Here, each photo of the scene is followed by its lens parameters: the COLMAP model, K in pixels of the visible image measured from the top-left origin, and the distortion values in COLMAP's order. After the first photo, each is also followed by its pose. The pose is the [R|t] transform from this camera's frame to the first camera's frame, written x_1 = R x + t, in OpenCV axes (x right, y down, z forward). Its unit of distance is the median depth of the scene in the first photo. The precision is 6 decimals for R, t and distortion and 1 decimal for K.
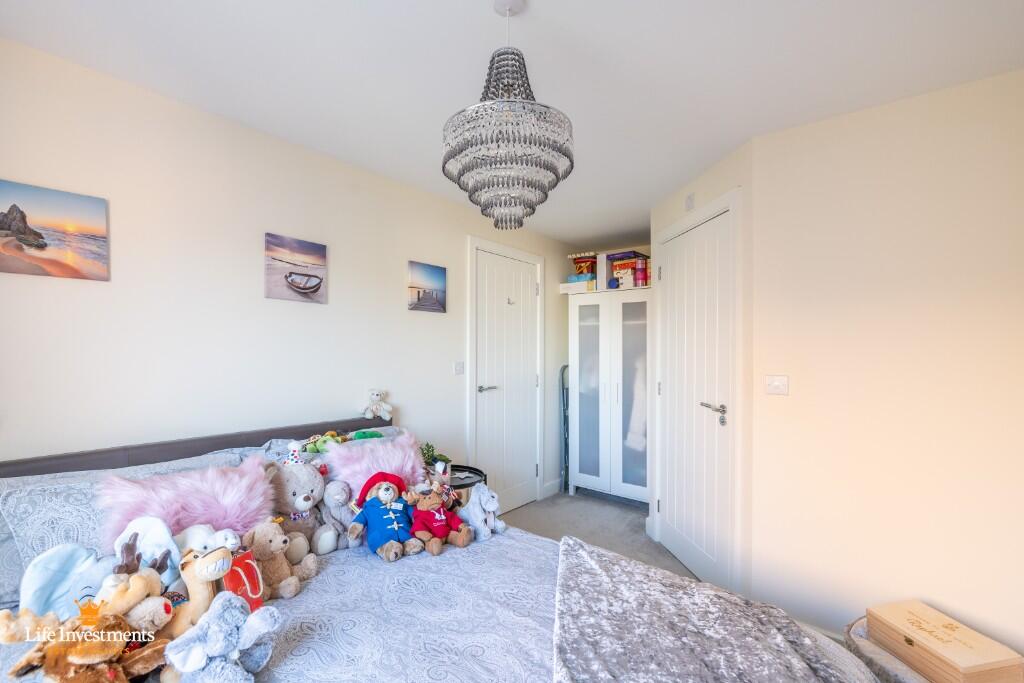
lens RADIAL K [[447.0, 0, 493.8], [0, 447.0, 347.7], [0, 0, 1]] dist [-0.001392, -0.000326]
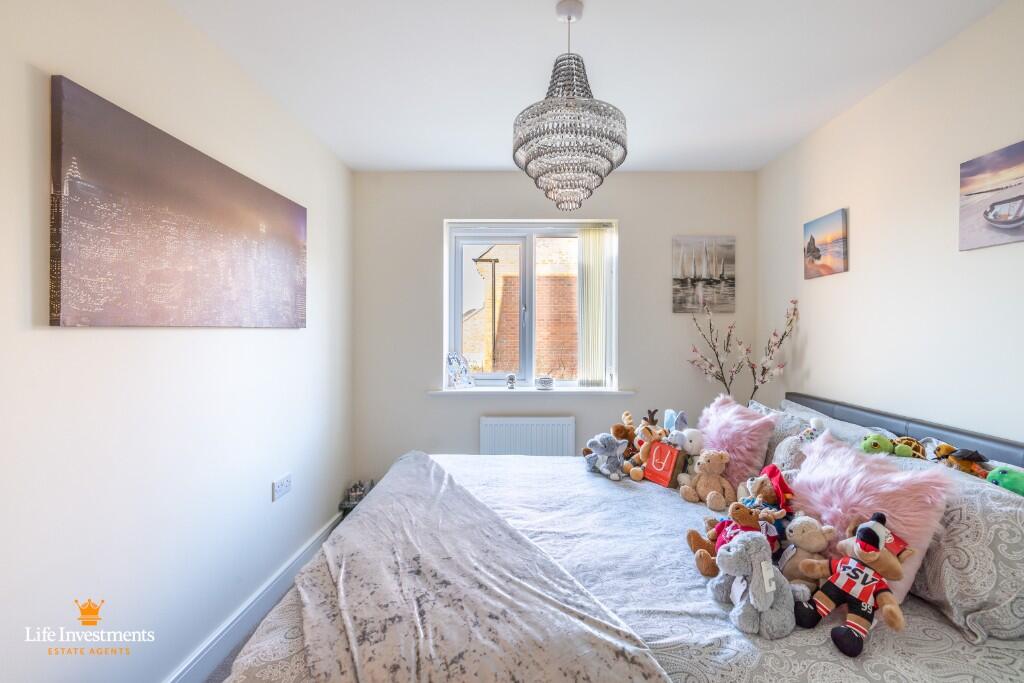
lens RADIAL K [[441.7, 0, 514.5], [0, 441.7, 331.6], [0, 0, 1]] dist [0.000238, 0.000171]
pose [[-0.780977, -0.014954, -0.624381, 0.525630], [-0.011983, 0.999888, -0.008959, 0.036193], [0.624445, 0.000485, -0.781069, 1.113288]]
